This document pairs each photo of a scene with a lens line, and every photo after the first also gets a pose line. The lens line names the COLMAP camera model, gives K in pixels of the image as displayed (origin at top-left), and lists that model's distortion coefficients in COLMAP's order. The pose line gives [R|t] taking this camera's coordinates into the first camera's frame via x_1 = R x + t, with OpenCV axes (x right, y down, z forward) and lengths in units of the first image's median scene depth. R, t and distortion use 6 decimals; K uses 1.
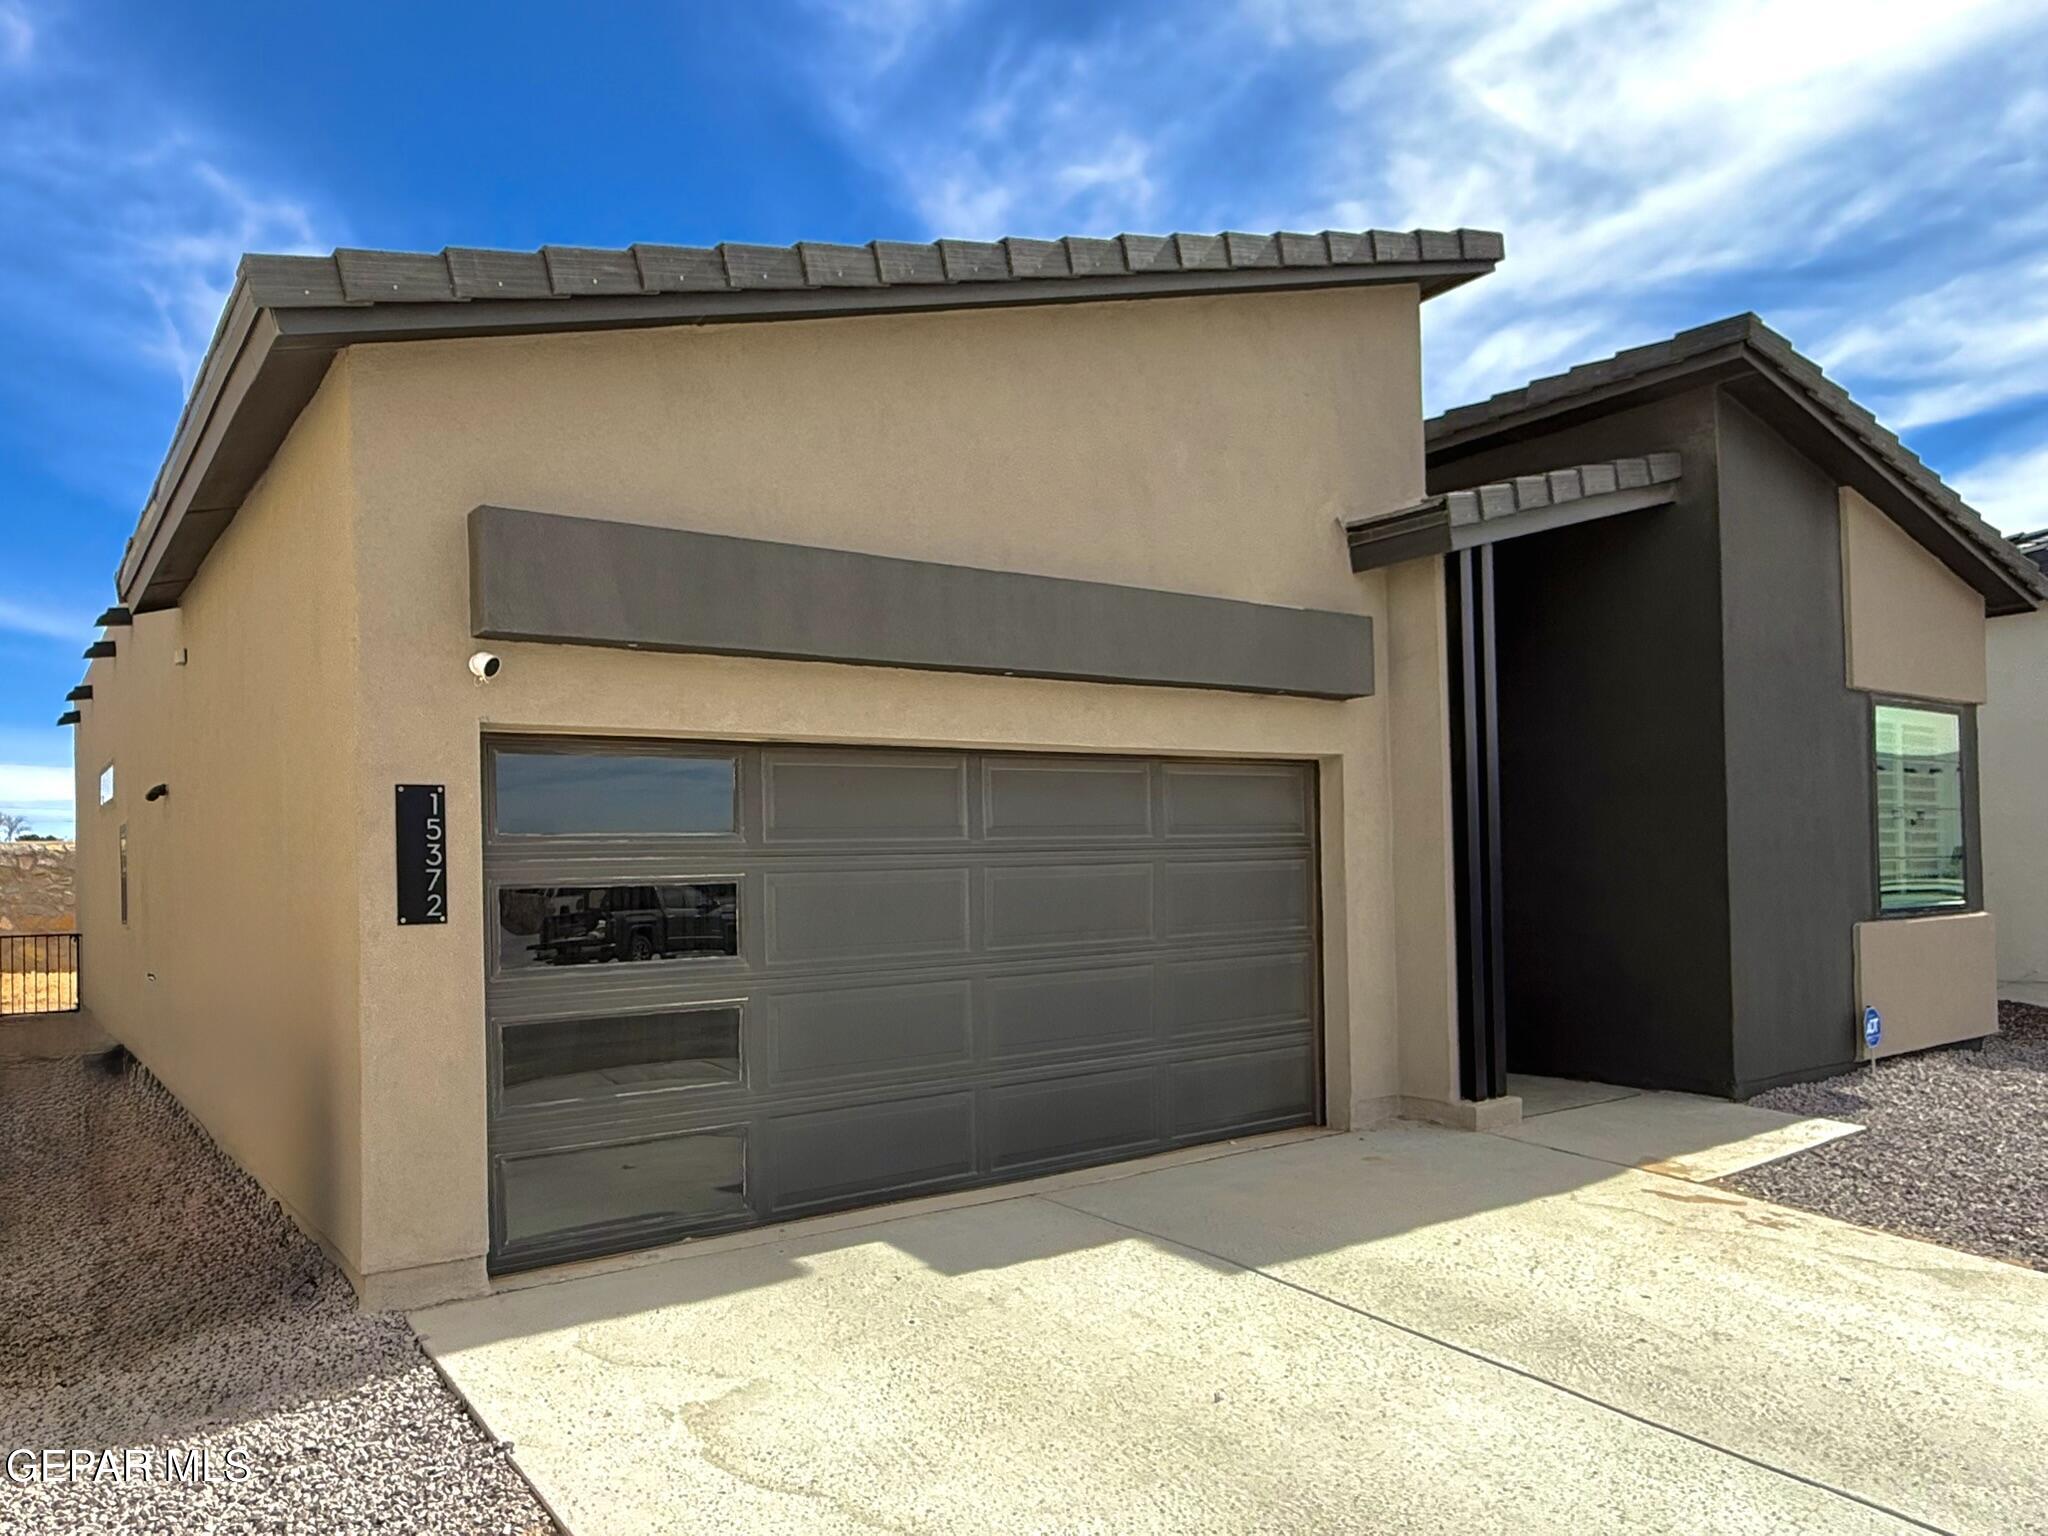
lens RADIAL K [[1325.6, 0, 1019.5], [0, 1325.6, 704.4], [0, 0, 1]] dist [0.007145, 0.001994]
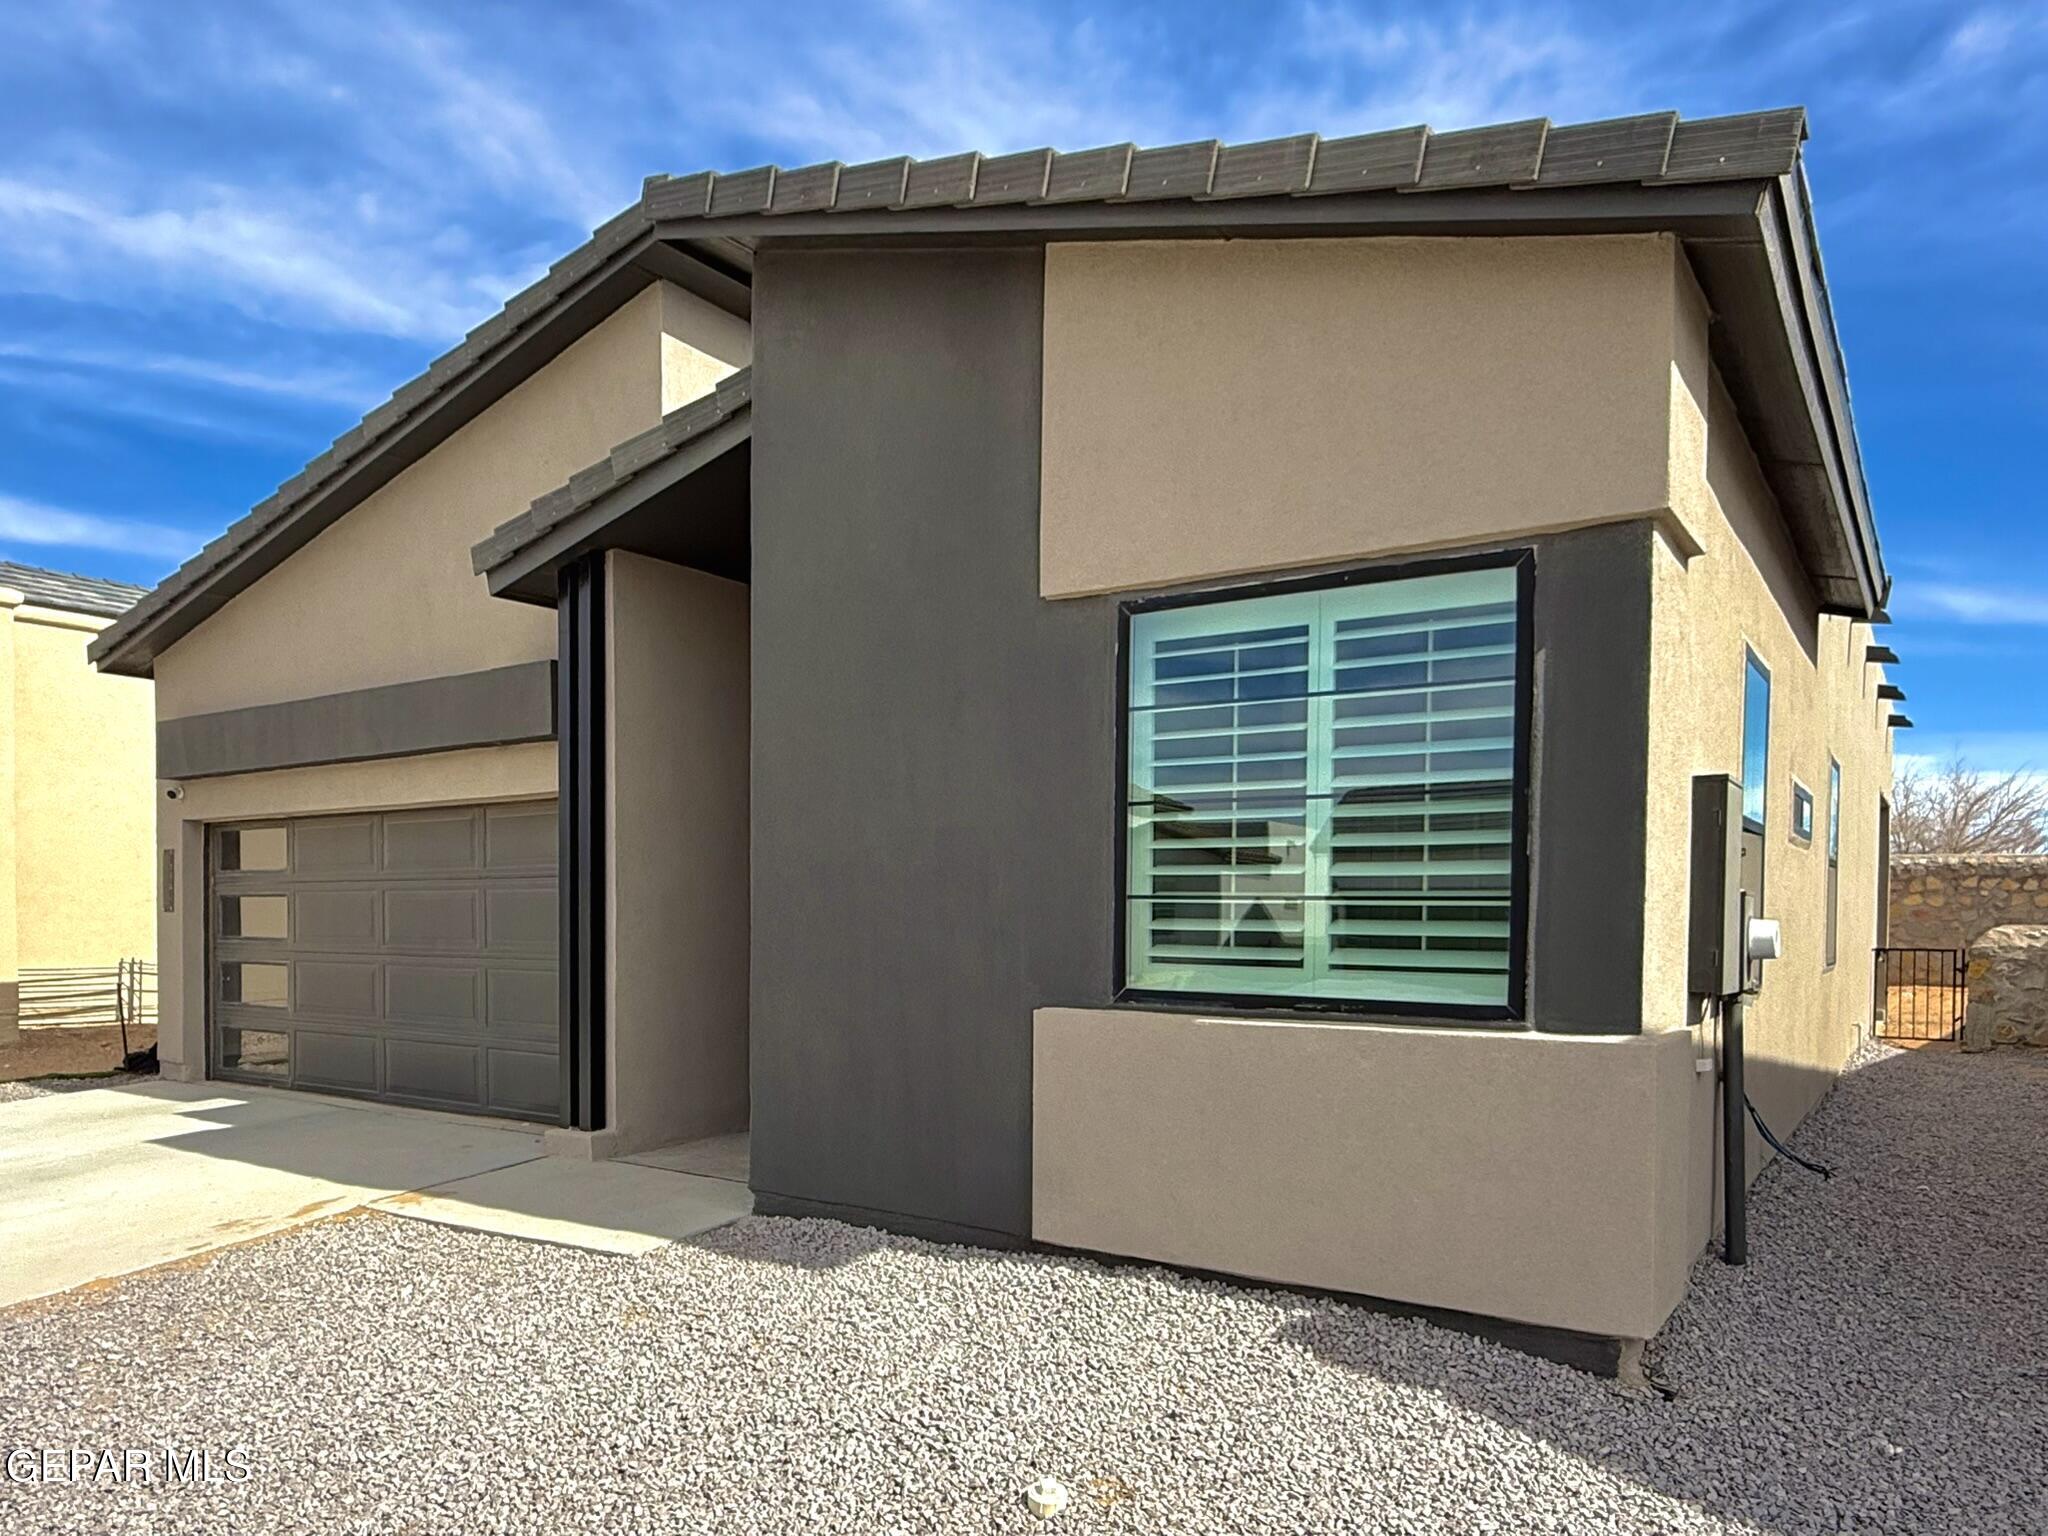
lens RADIAL K [[1446.1, 0, 1022.1], [0, 1446.1, 731.8], [0, 0, 1]] dist [-0.006035, 0.032180]
pose [[0.337172, -0.088397, -0.937284, 1.603602], [0.108229, 0.992621, -0.054682, 0.102455], [0.935201, -0.083004, 0.344251, 1.020667]]
